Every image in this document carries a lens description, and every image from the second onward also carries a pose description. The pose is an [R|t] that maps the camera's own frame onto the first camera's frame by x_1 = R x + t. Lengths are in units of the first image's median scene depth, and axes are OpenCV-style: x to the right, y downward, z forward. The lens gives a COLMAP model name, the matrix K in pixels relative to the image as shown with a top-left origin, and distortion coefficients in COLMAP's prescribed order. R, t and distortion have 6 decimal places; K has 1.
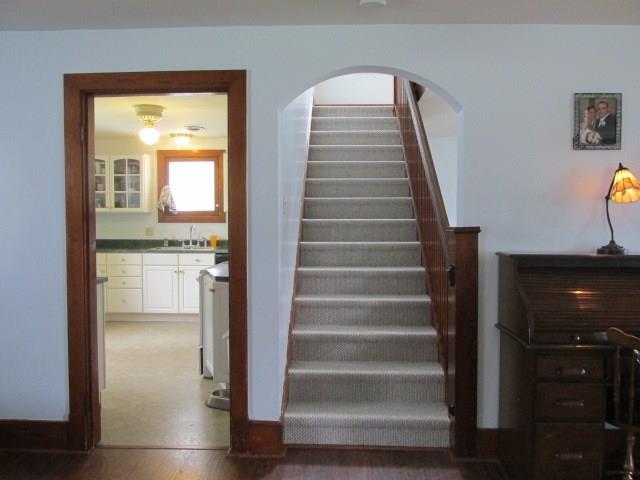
lens RADIAL K [[509.6, 0, 320.0], [0, 509.6, 240.0], [0, 0, 1]] dist [-0.013775, -0.004232]
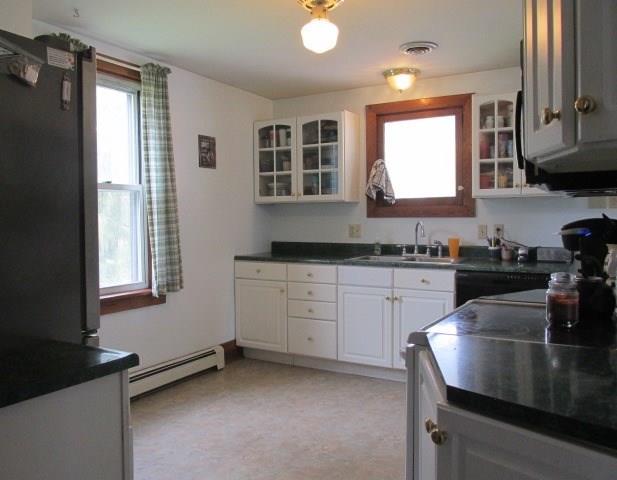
lens RADIAL K [[525.5, 0, 306.2], [0, 525.5, 228.5], [0, 0, 1]] dist [0.002946, 0.001039]
pose [[0.883896, 0.002646, -0.467675, -0.076721], [-0.014807, 0.999641, -0.022328, -0.004264], [0.467448, 0.026660, 0.883618, 0.389669]]
